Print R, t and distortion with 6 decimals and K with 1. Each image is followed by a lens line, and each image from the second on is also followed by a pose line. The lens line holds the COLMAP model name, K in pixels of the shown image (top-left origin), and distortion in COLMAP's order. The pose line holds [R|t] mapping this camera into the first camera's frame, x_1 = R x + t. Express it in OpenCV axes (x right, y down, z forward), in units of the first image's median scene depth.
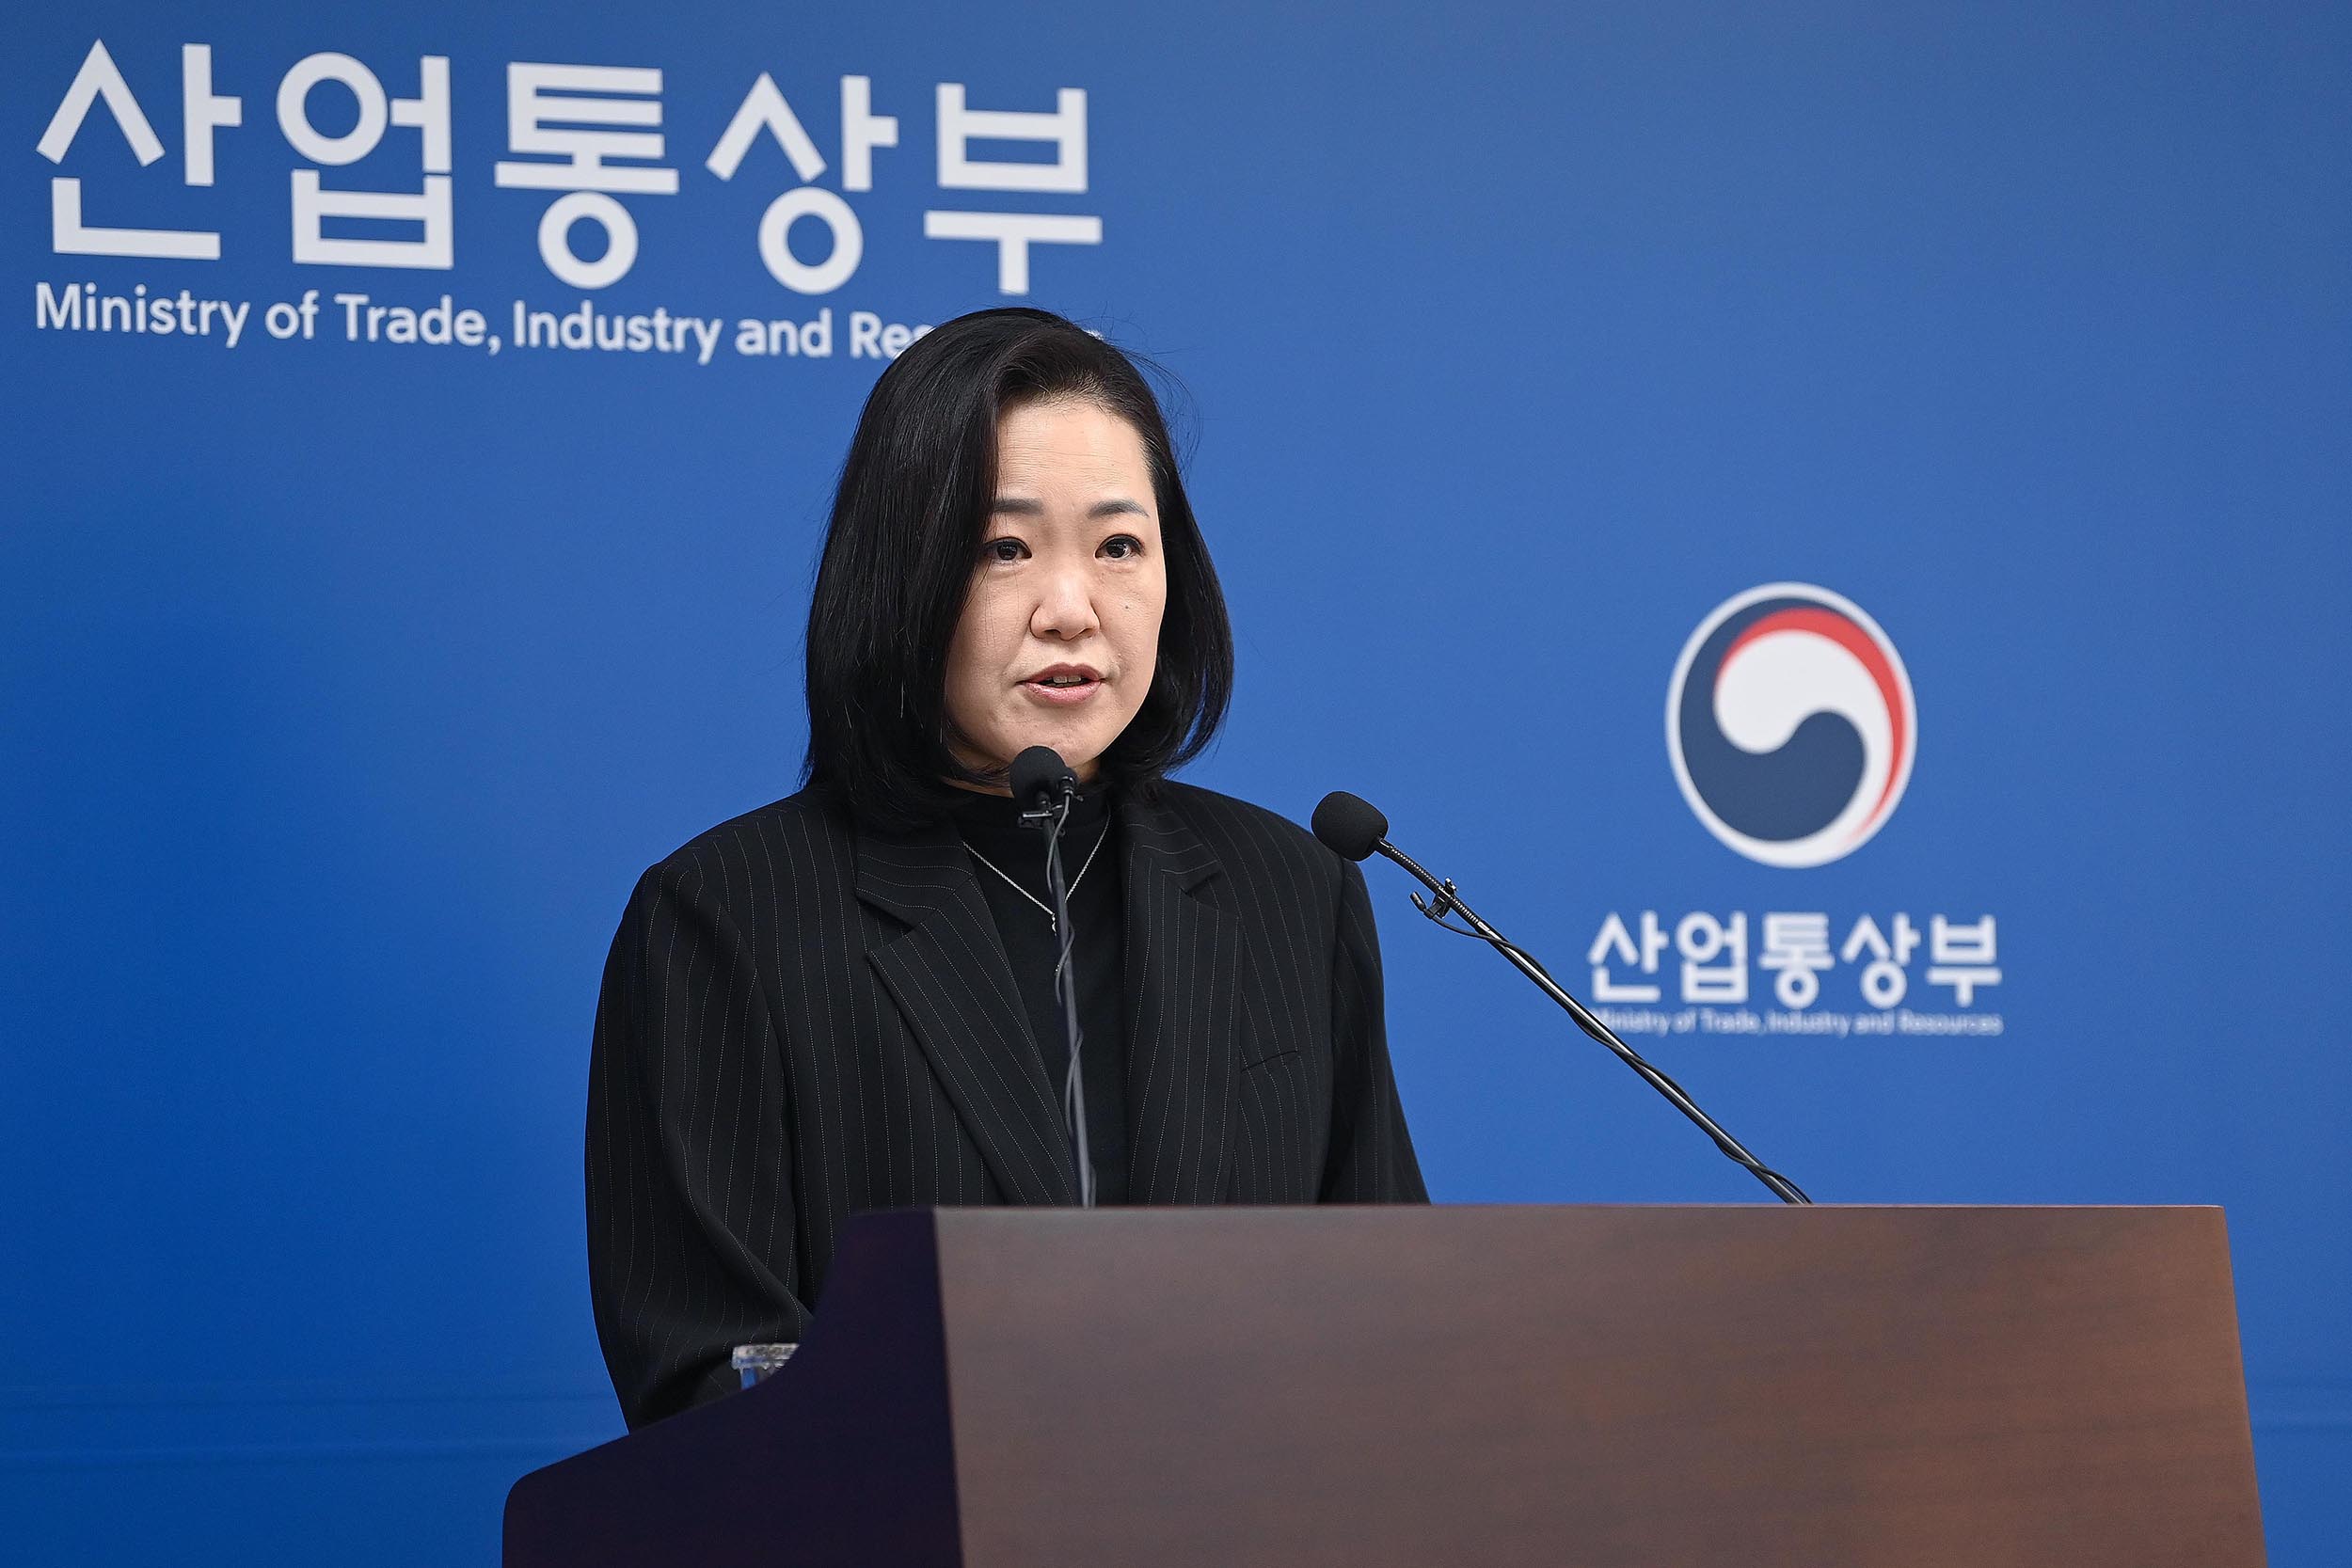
lens RADIAL K [[11779.5, 0, 1176.0], [0, 11779.5, 784.0], [0, 0, 1]] dist [1.771921, -9.549975]
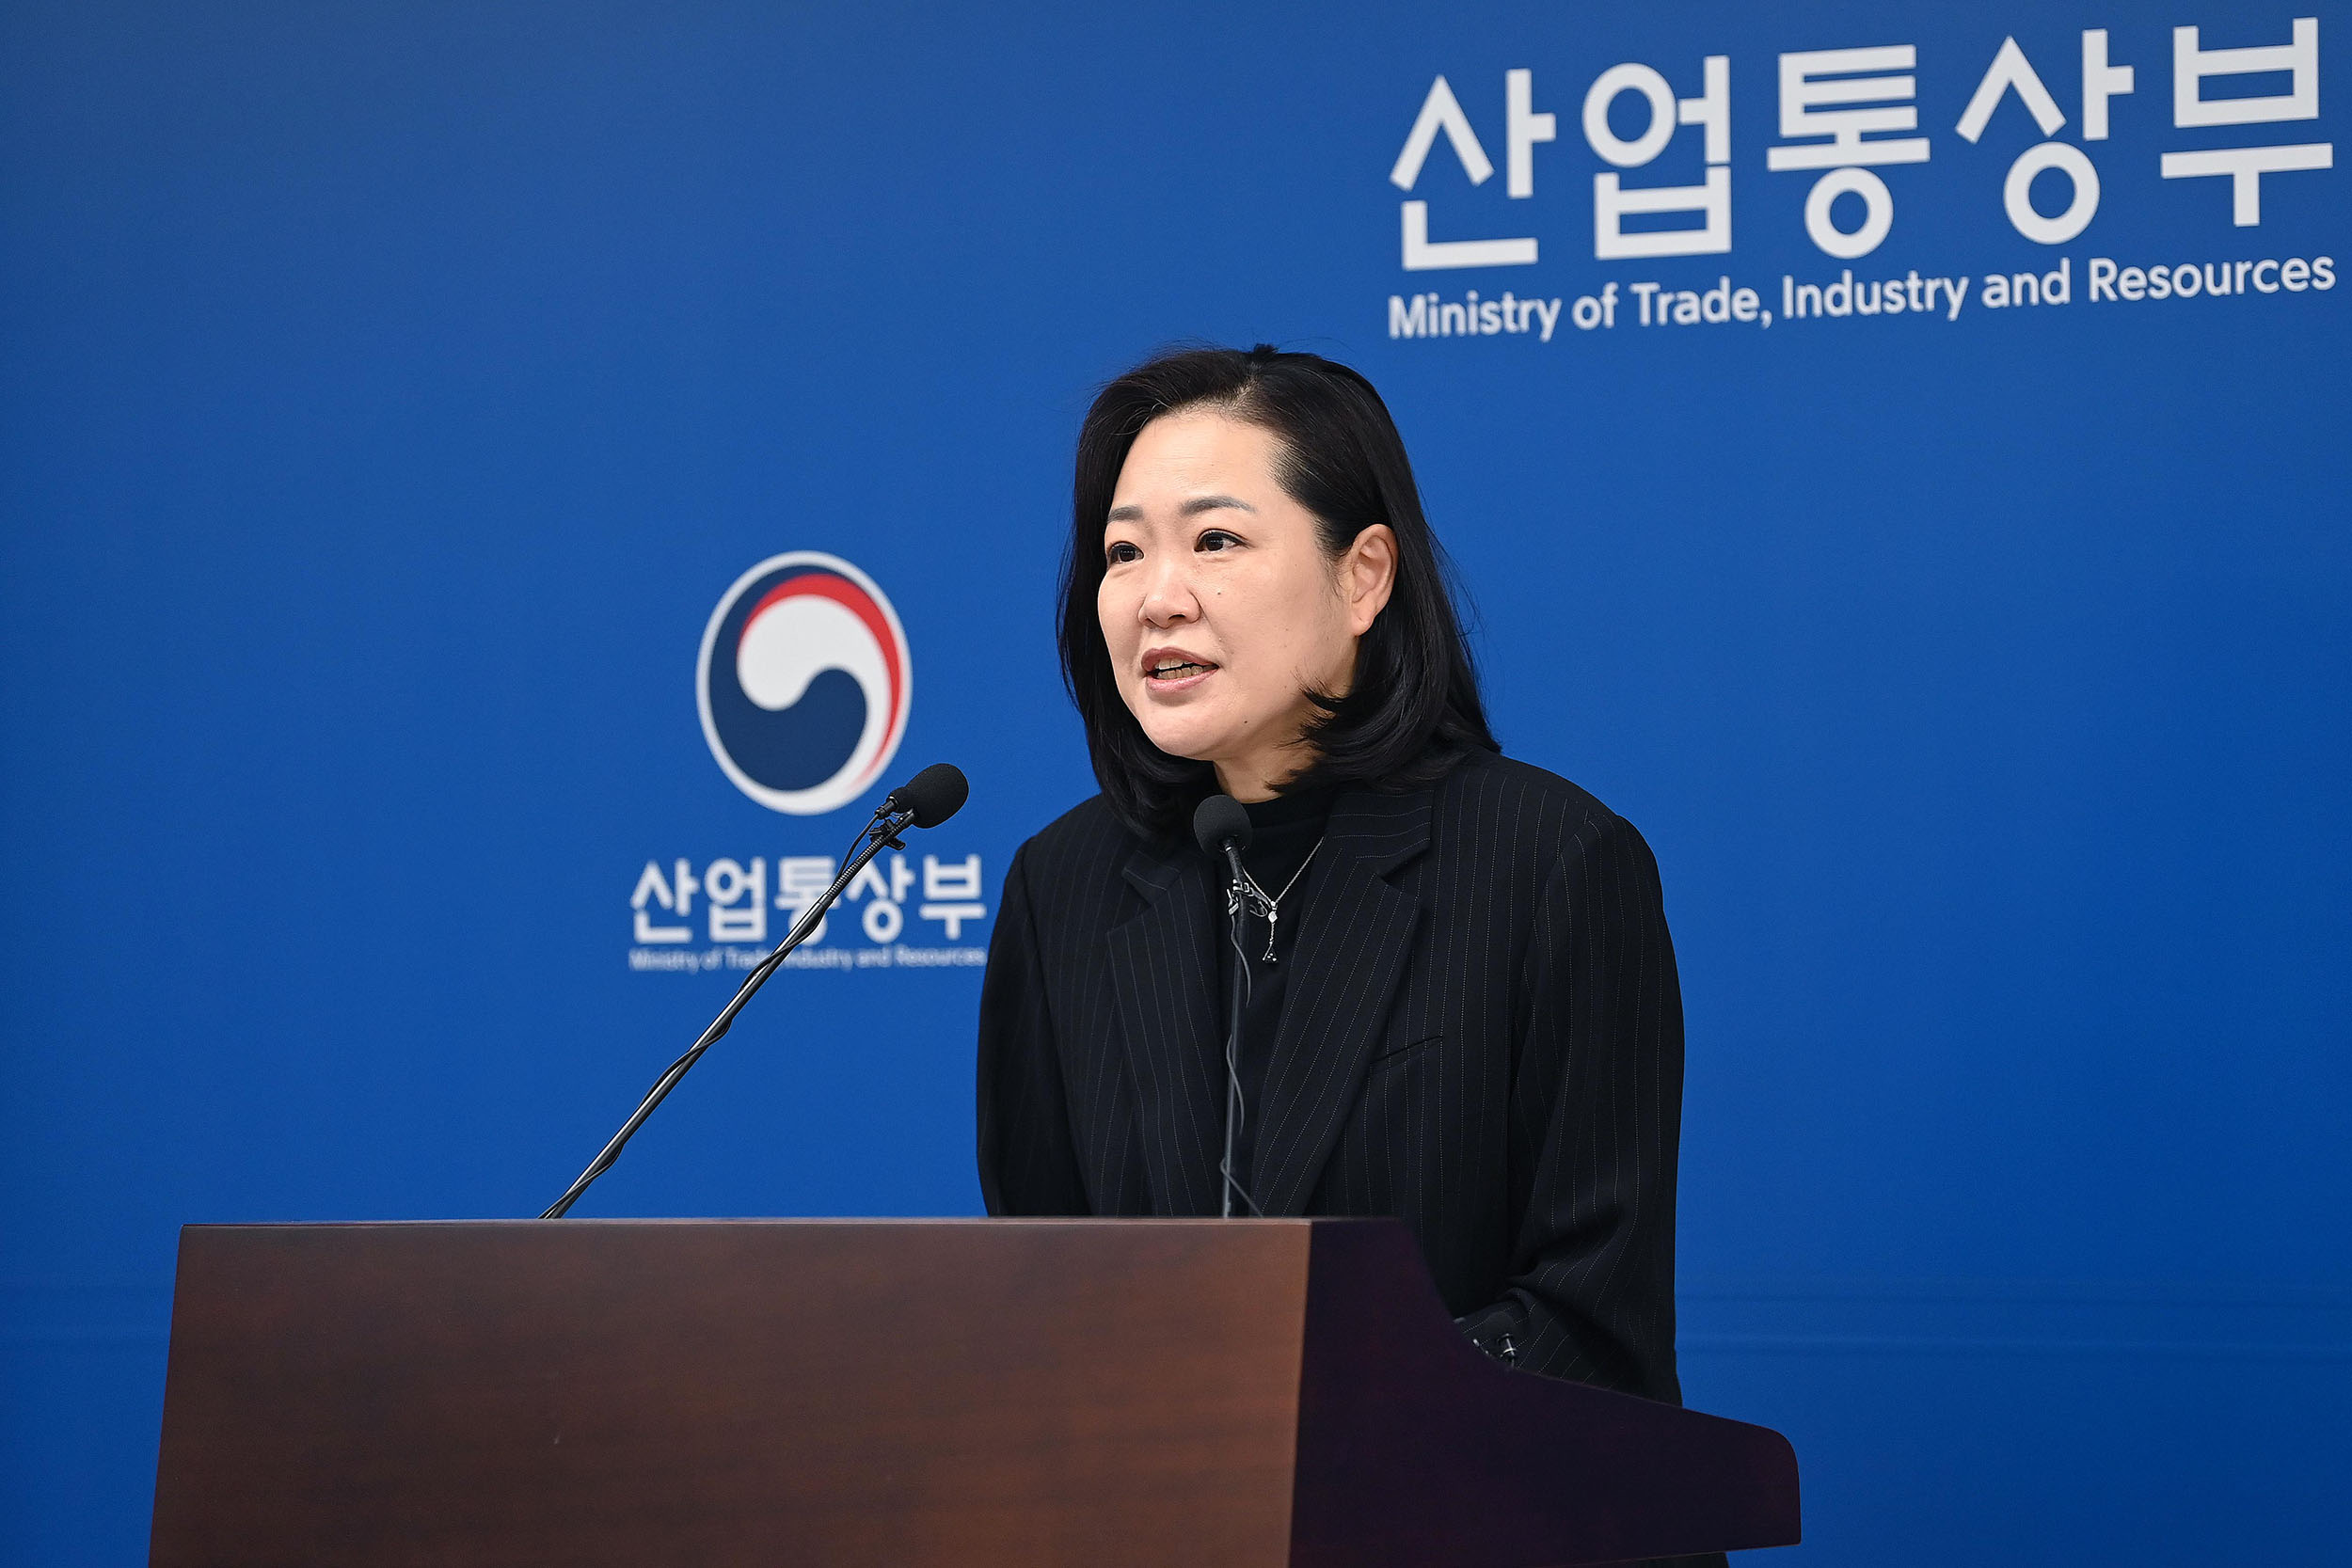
lens RADIAL K [[12529.4, 0, 1176.0], [0, 12529.4, 784.0], [0, 0, 1]] dist [0.816492, 18.815297]
pose [[0.503099, -0.022362, -0.863939, 0.899934], [0.031804, 0.999467, -0.007349, 0.011666], [0.863643, -0.023779, 0.503542, 0.384622]]
